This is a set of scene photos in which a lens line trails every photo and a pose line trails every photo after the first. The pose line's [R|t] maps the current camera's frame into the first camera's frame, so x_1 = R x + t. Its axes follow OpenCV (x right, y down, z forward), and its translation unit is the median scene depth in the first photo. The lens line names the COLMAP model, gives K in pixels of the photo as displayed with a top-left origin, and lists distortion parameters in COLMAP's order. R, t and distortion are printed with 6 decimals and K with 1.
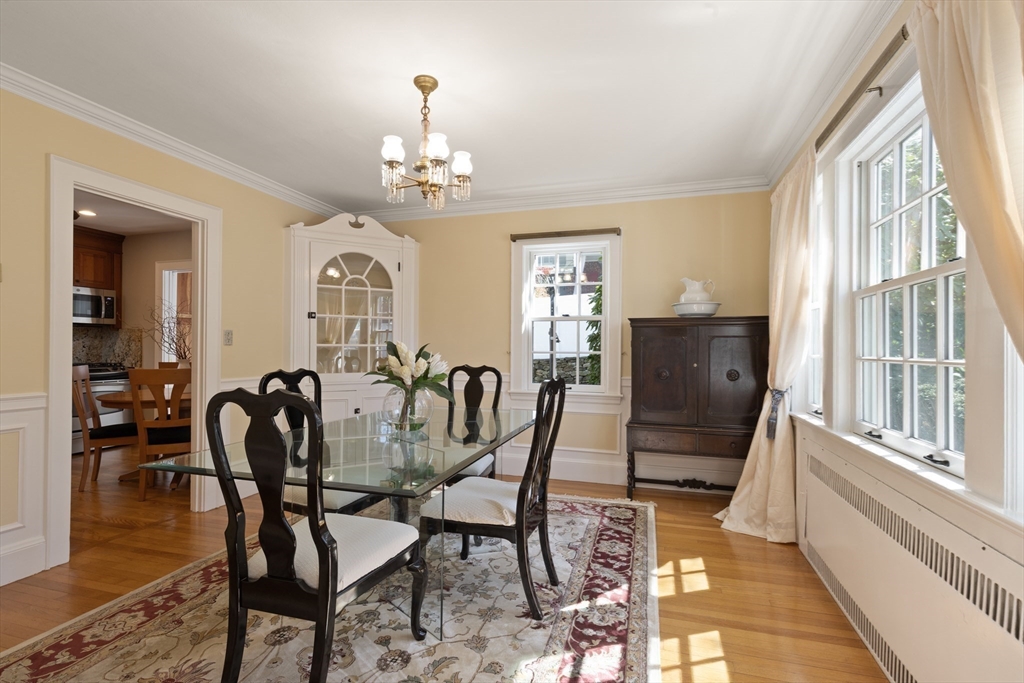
lens RADIAL K [[460.8, 0, 519.0], [0, 460.8, 343.1], [0, 0, 1]] dist [0.002862, -0.000096]
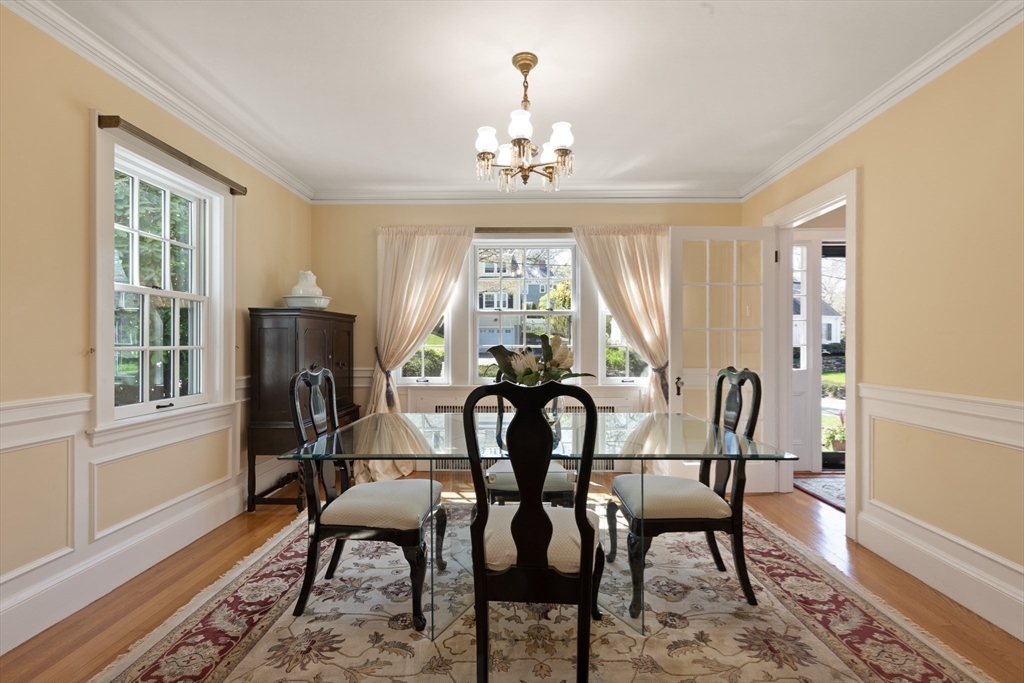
lens RADIAL K [[460.8, 0, 519.0], [0, 460.8, 343.1], [0, 0, 1]] dist [0.002862, -0.000096]
pose [[-0.269953, -0.005376, 0.962859, -0.644086], [-0.011458, 0.999932, 0.002370, 0.005664], [-0.962805, -0.010392, -0.269996, 0.735433]]
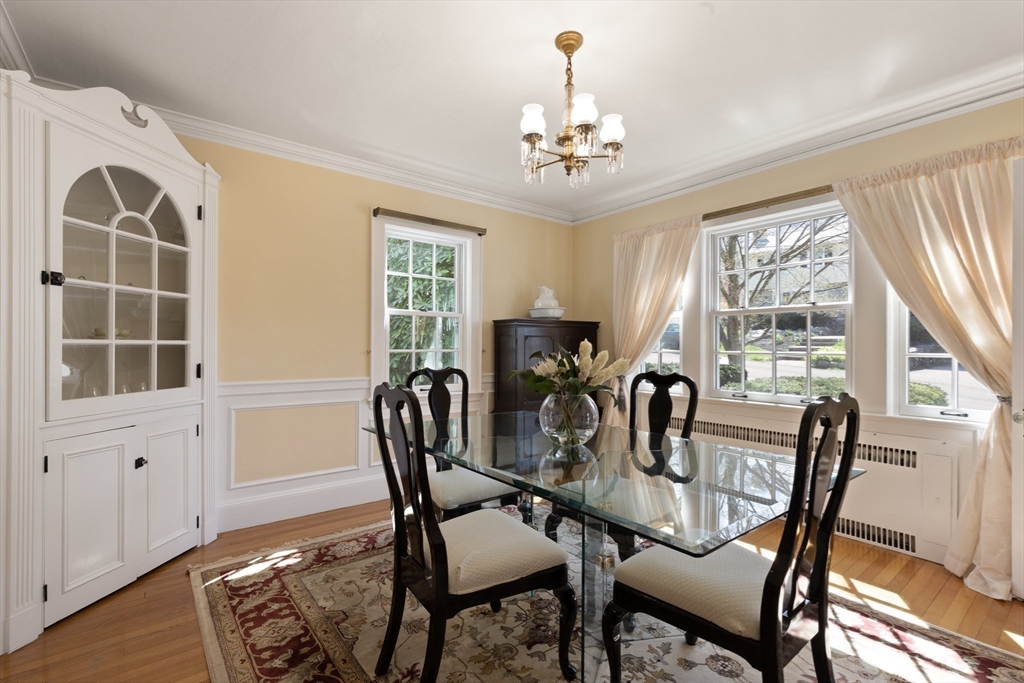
lens RADIAL K [[460.8, 0, 519.0], [0, 460.8, 343.1], [0, 0, 1]] dist [0.002862, -0.000096]
pose [[0.575353, 0.003715, 0.817897, -0.560812], [-0.009426, 0.999953, 0.002089, 0.000446], [-0.817851, -0.008911, 0.575361, 0.335112]]
